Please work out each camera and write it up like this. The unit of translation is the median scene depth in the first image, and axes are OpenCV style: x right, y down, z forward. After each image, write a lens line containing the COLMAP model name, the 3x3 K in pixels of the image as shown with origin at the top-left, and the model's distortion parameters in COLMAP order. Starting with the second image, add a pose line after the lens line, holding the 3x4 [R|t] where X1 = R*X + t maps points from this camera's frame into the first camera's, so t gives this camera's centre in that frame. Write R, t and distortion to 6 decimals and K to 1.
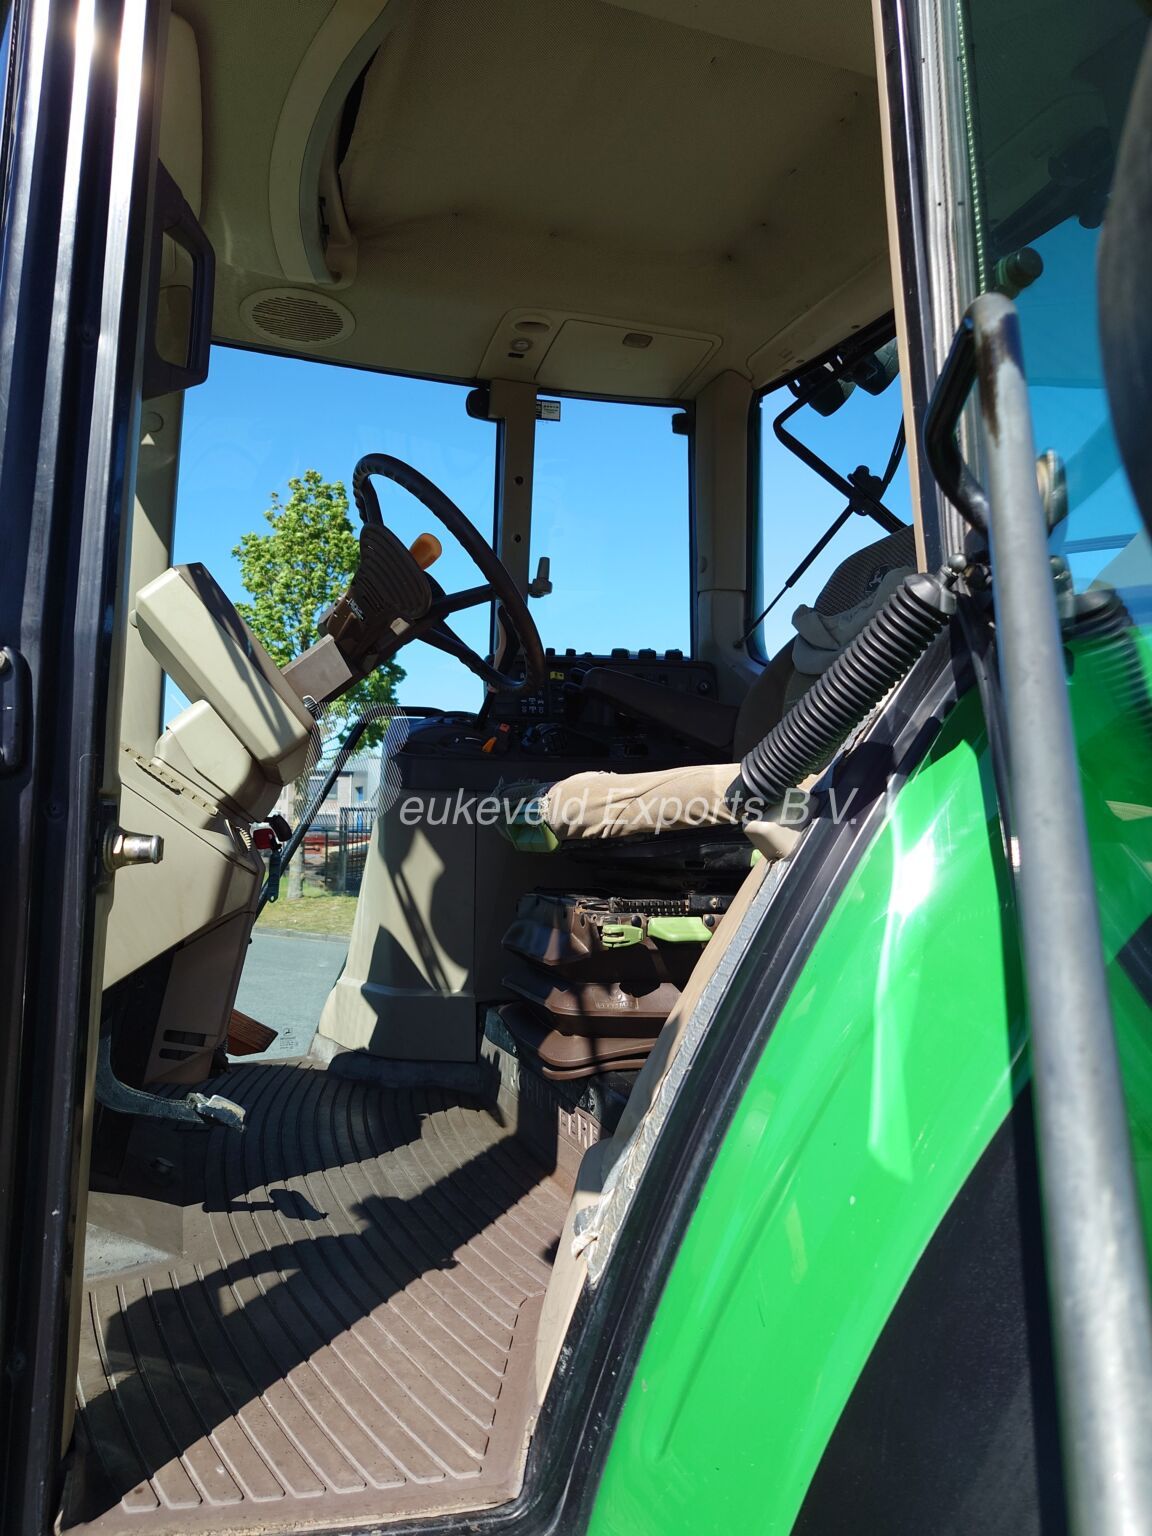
lens RADIAL K [[1091.7, 0, 569.1], [0, 1091.7, 758.7], [0, 0, 1]] dist [-0.008990, 0.007267]
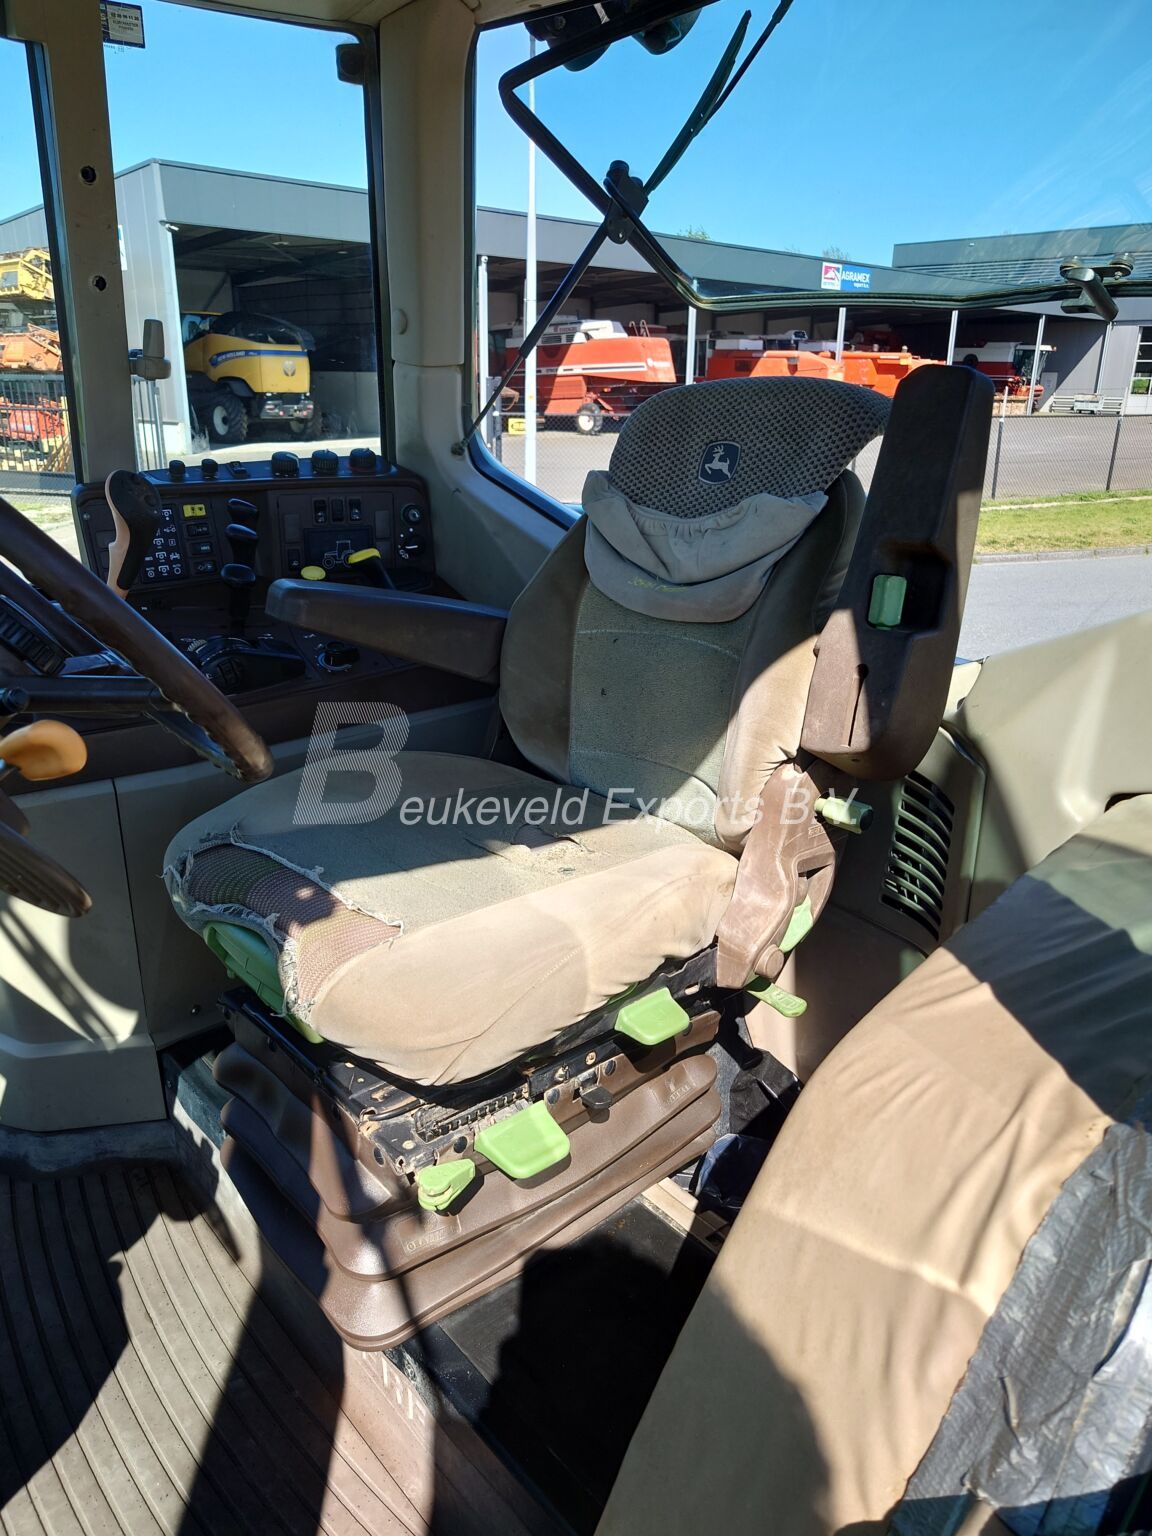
lens RADIAL K [[1091.7, 0, 569.1], [0, 1091.7, 758.7], [0, 0, 1]] dist [-0.008990, 0.007267]
pose [[0.929730, -0.126496, 0.345834, -0.051451], [-0.022828, 0.917543, 0.396980, -0.222437], [-0.367534, -0.376979, 0.850180, 0.329395]]
